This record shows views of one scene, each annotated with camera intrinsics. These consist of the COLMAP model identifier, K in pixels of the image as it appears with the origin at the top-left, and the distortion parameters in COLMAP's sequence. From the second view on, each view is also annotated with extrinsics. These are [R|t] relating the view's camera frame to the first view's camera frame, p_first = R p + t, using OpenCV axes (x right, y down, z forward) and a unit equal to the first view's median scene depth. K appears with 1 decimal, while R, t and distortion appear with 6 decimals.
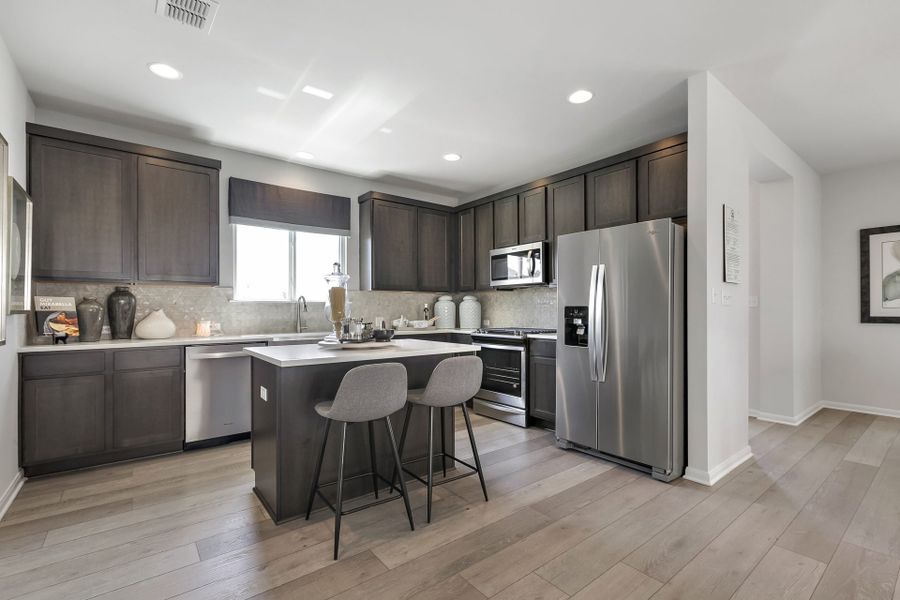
lens RADIAL K [[401.2, 0, 453.1], [0, 401.2, 309.1], [0, 0, 1]] dist [-0.000444, -0.000742]
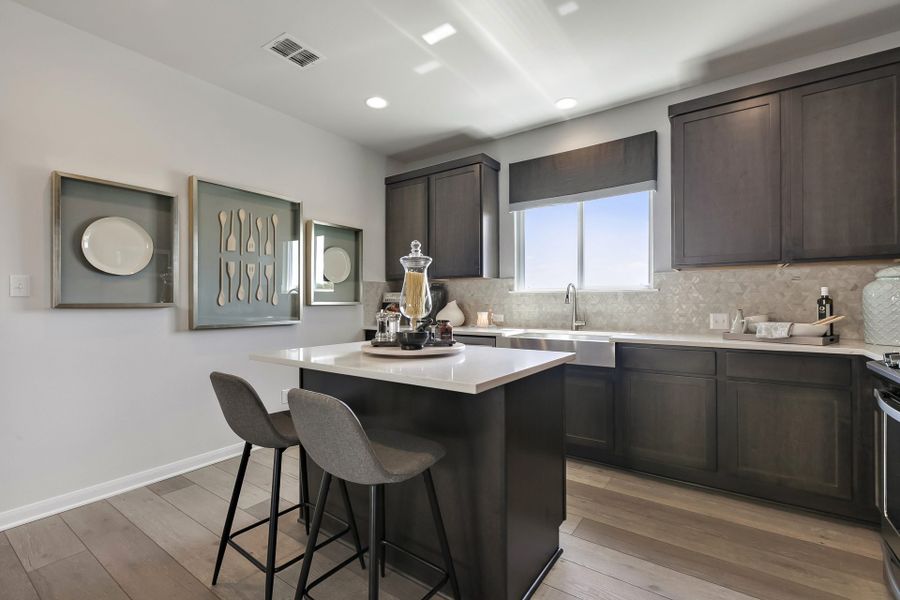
lens RADIAL K [[401.2, 0, 451.6], [0, 401.2, 299.7], [0, 0, 1]] dist [-0.000444, -0.000742]
pose [[0.276772, -0.003819, -0.960928, 0.300320], [0.006763, 0.999975, -0.002026, -0.000697], [0.960912, -0.005938, 0.276791, 0.533873]]
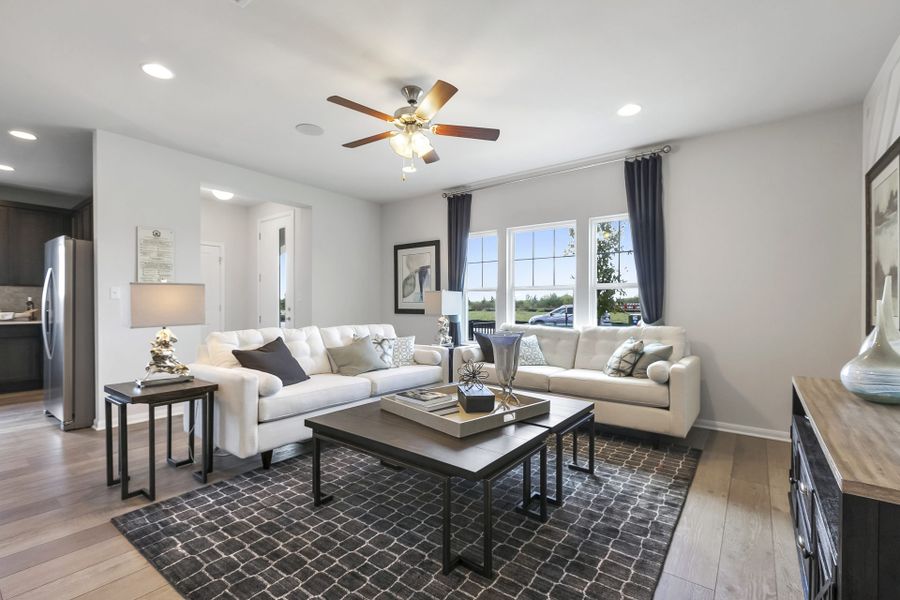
lens RADIAL K [[401.2, 0, 450.1], [0, 401.2, 304.3], [0, 0, 1]] dist [-0.000444, -0.000742]
pose [[0.968746, 0.003308, 0.248031, 0.892603], [-0.004537, 0.999980, 0.004383, -0.004294], [-0.248012, -0.005372, 0.968742, -0.389707]]
